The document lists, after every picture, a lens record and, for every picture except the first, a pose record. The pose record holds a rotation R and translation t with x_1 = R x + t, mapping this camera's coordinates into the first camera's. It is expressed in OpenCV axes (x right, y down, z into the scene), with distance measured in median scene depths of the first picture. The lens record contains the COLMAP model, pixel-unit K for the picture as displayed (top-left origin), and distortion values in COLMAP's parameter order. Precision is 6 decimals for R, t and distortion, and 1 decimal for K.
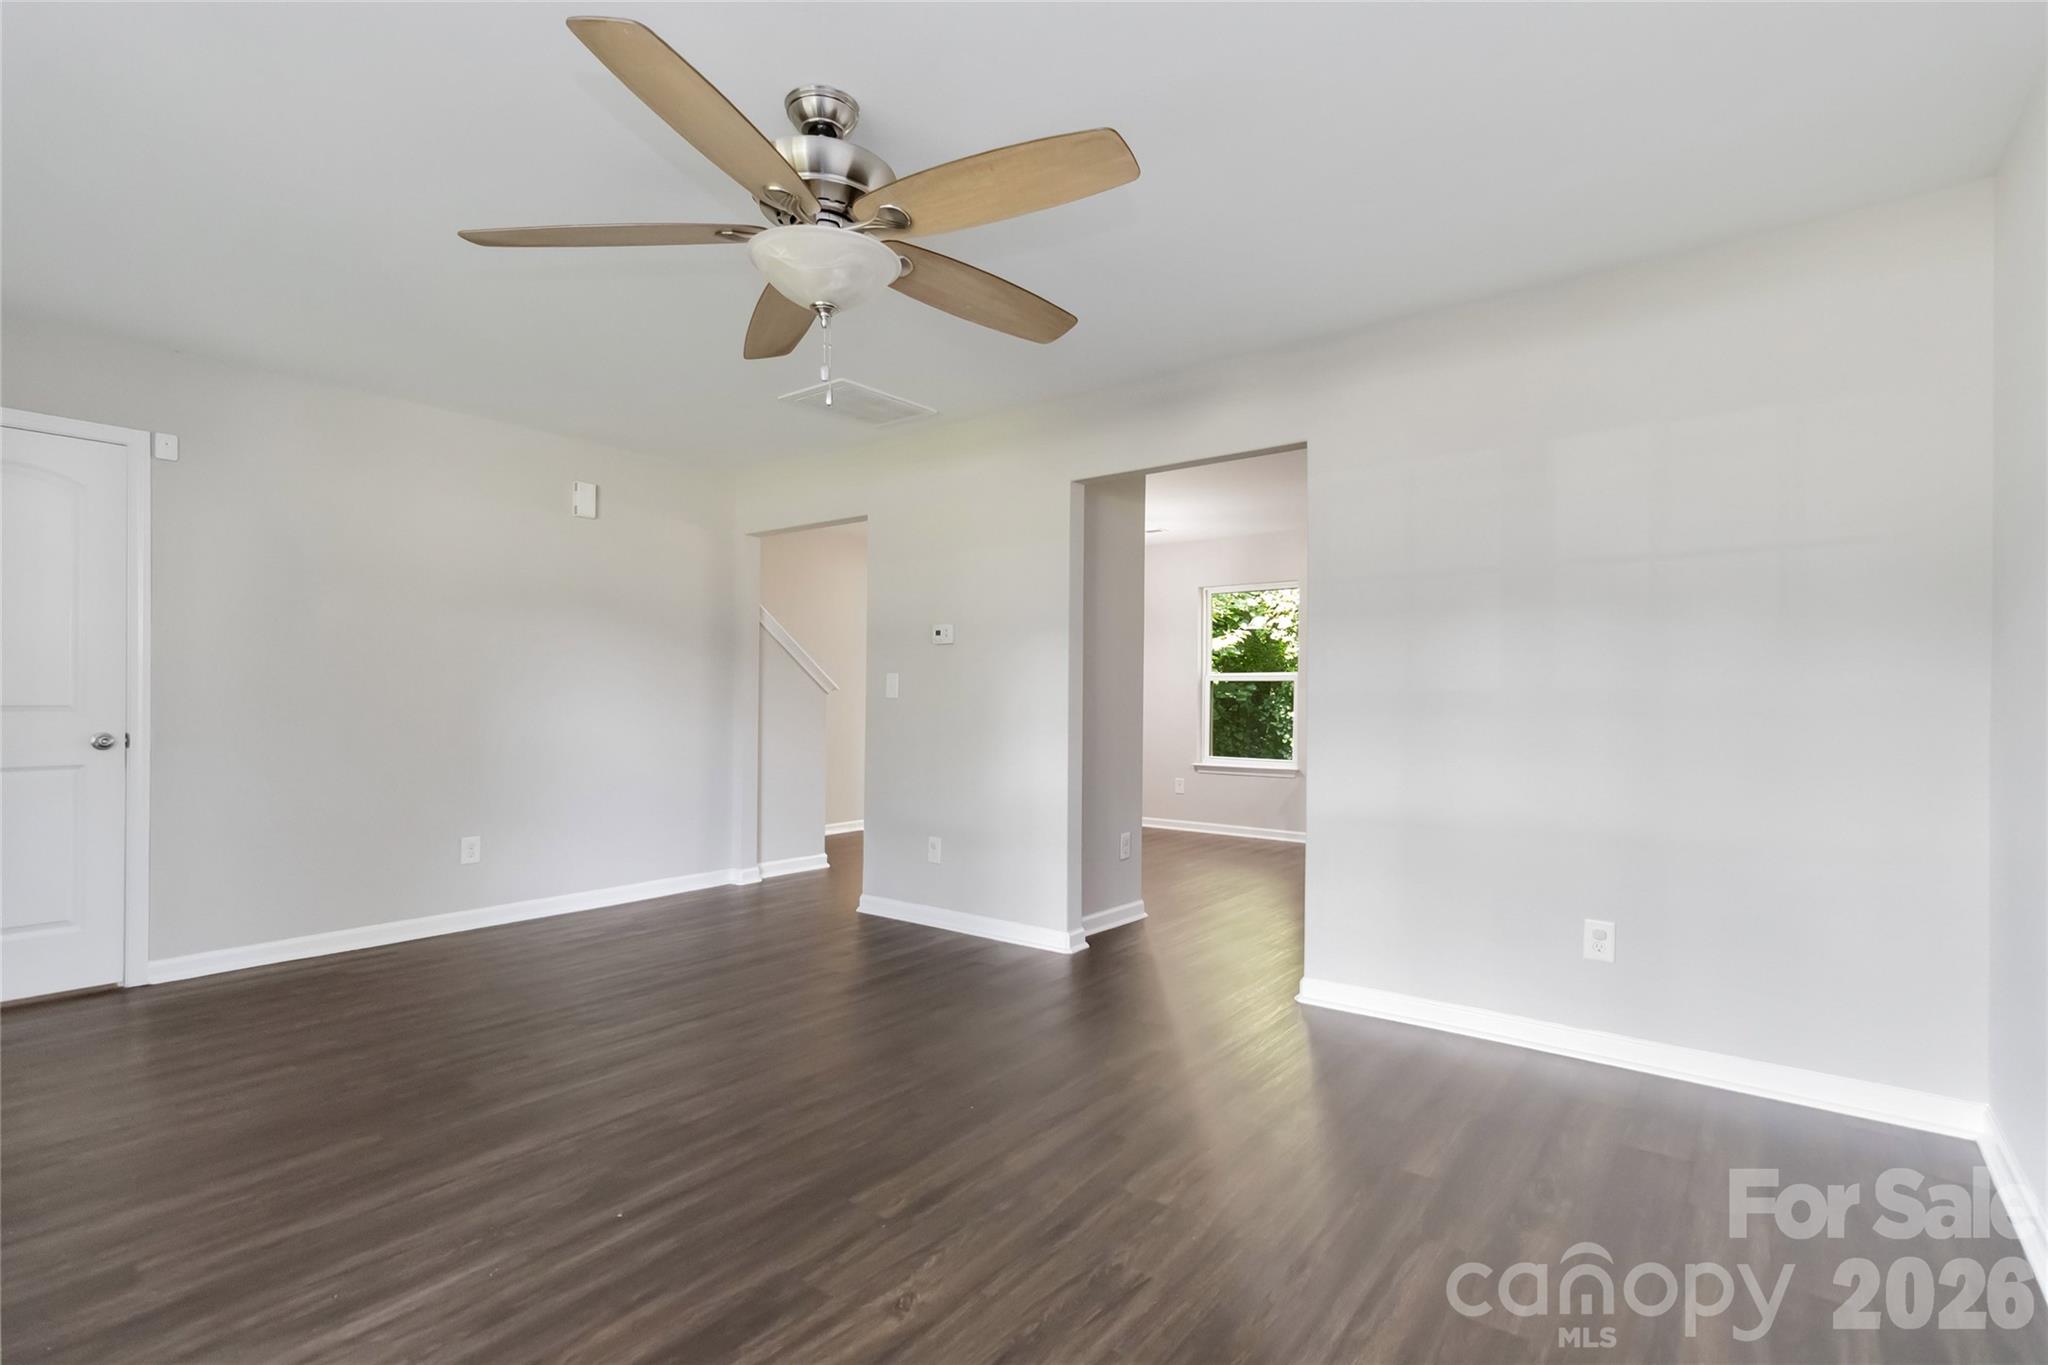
lens RADIAL K [[956.8, 0, 1035.2], [0, 956.8, 666.4], [0, 0, 1]] dist [0.000301, 0.000558]
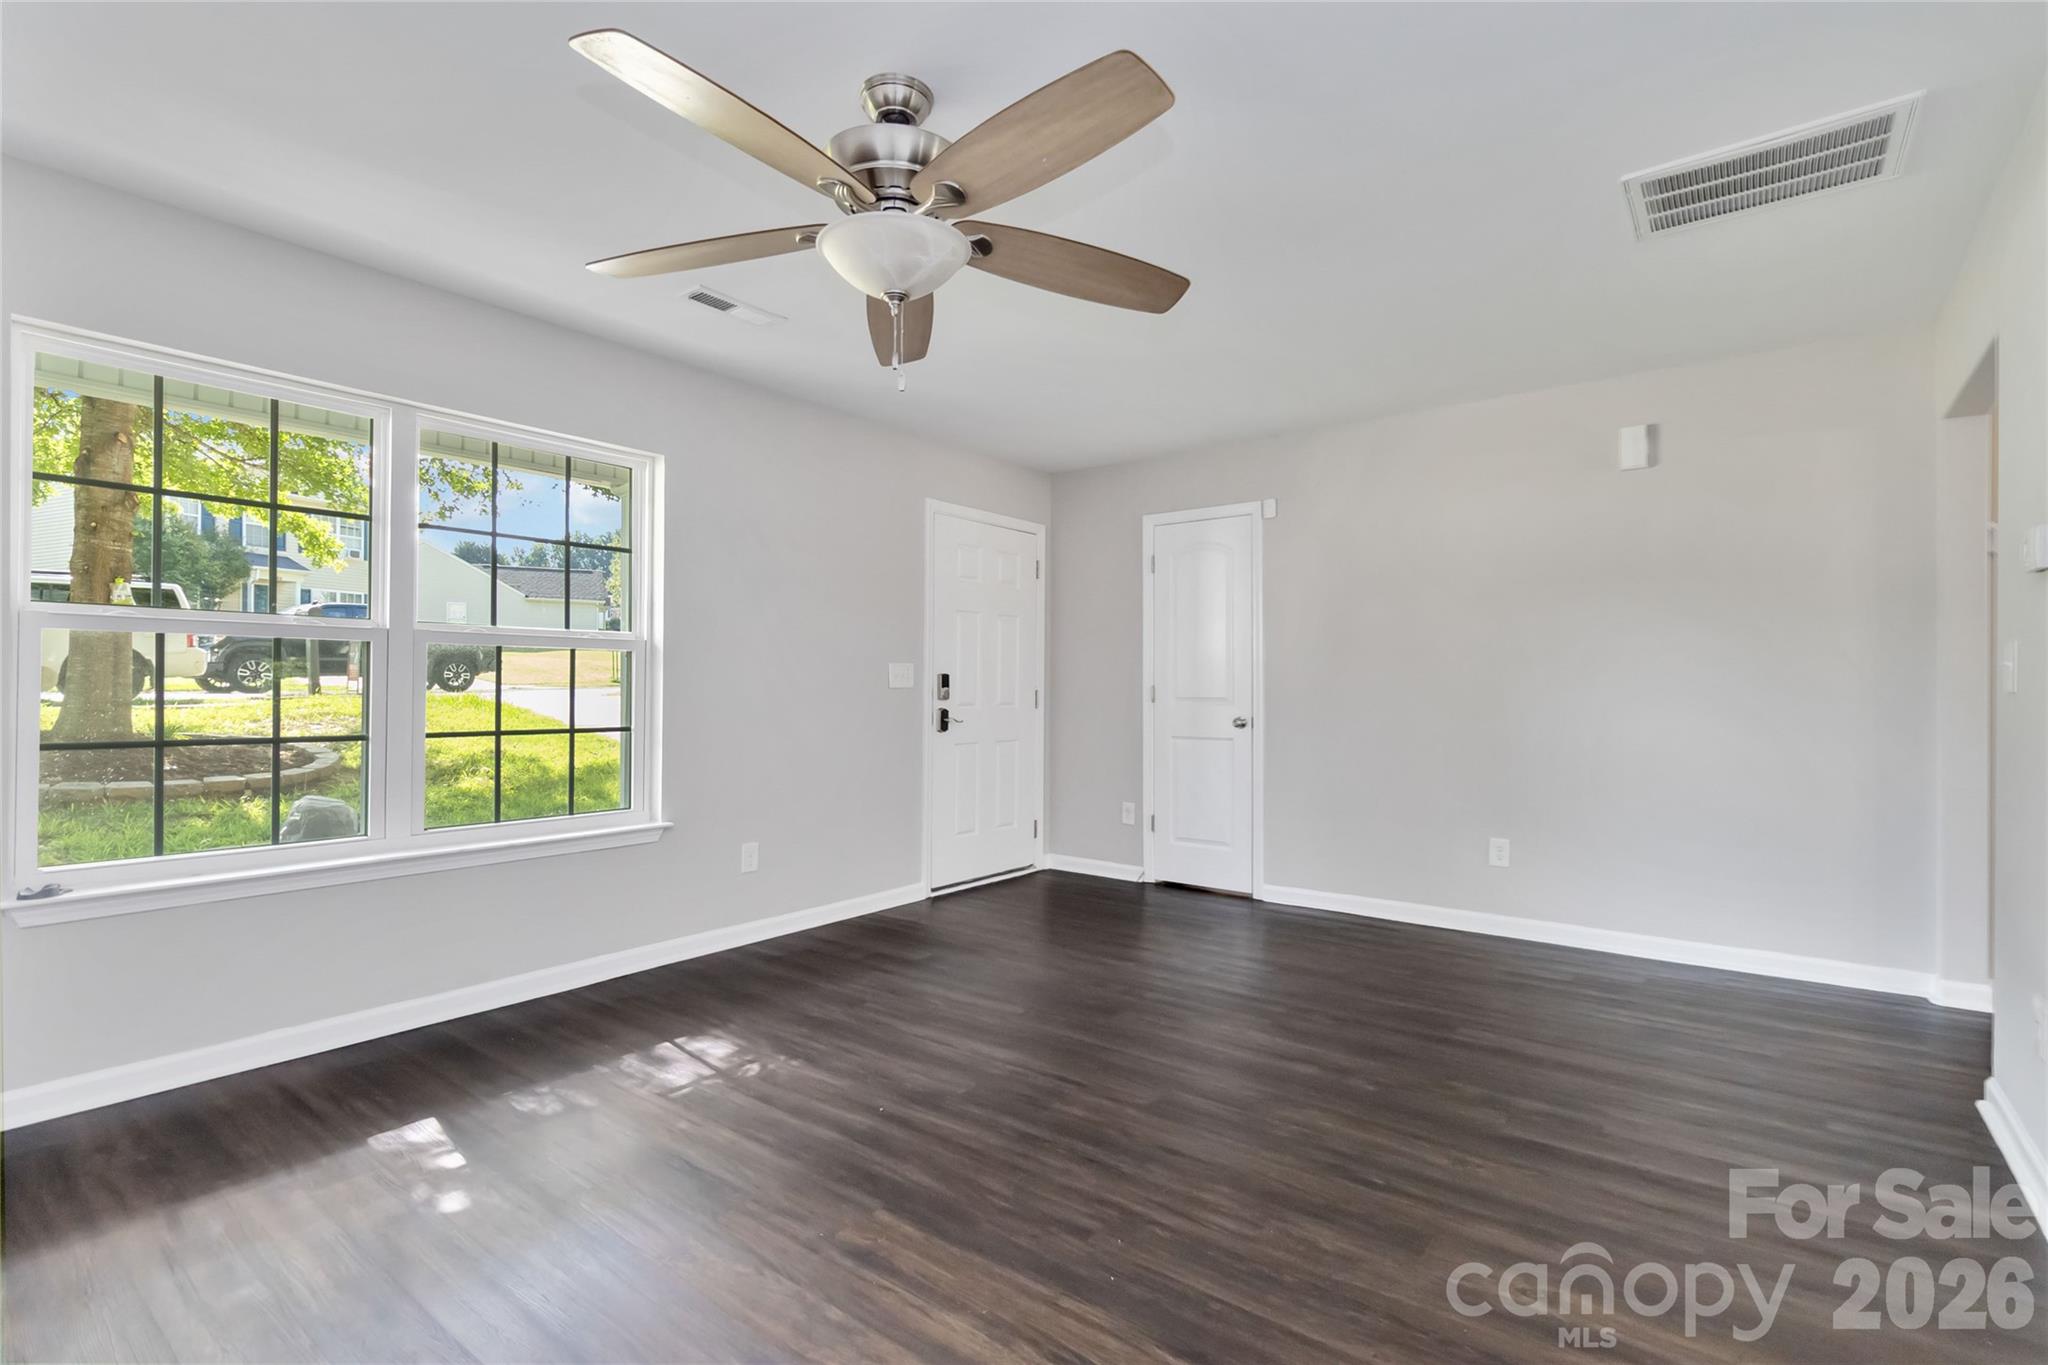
lens RADIAL K [[956.8, 0, 1035.2], [0, 956.8, 666.4], [0, 0, 1]] dist [0.000301, 0.000558]
pose [[-0.000576, -0.026519, -0.999648, 0.461358], [0.033692, 0.999080, -0.026524, 0.020635], [0.999432, -0.033695, 0.000318, 0.680158]]
